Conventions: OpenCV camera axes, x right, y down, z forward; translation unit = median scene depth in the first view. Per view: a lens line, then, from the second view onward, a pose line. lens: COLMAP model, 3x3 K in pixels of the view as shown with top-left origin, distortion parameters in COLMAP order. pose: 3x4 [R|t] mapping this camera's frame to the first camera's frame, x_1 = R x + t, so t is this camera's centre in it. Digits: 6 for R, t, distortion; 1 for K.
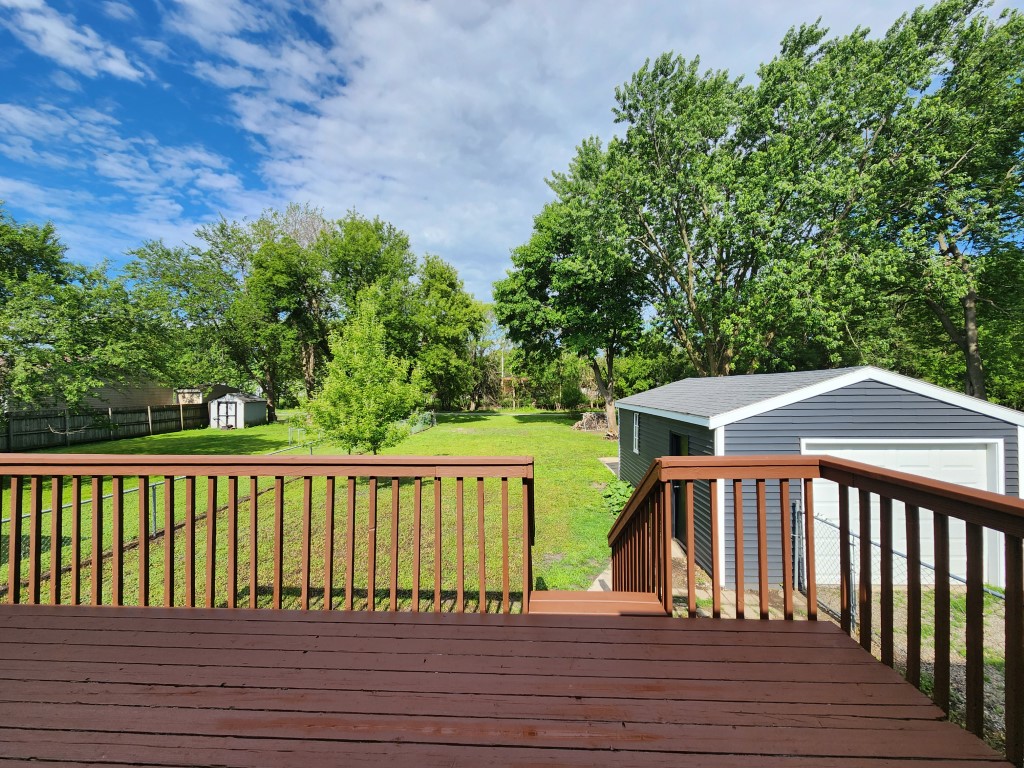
lens RADIAL K [[412.7, 0, 512.0], [0, 412.7, 384.0], [0, 0, 1]] dist [-0.000994, -0.000917]
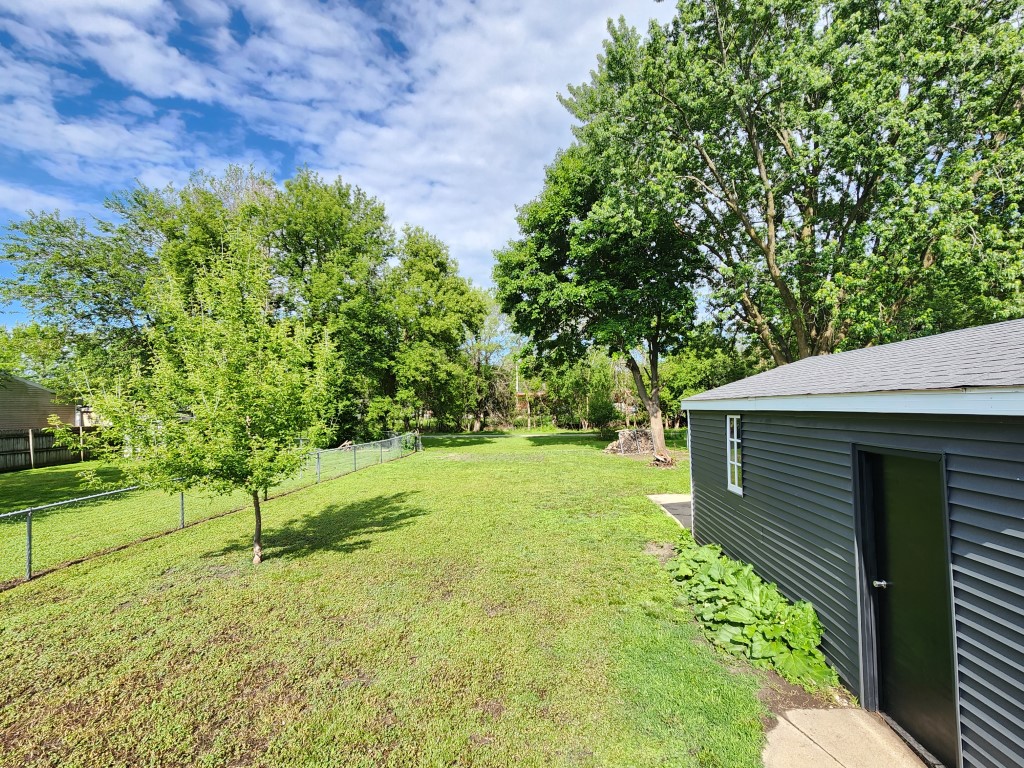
lens RADIAL K [[467.1, 0, 512.0], [0, 467.1, 384.0], [0, 0, 1]] dist [0.001813, 0.000312]
pose [[0.998897, -0.020021, -0.042470, 0.019026], [0.018154, 0.998871, -0.043894, 0.020419], [0.043301, 0.043075, 0.998133, 0.155278]]
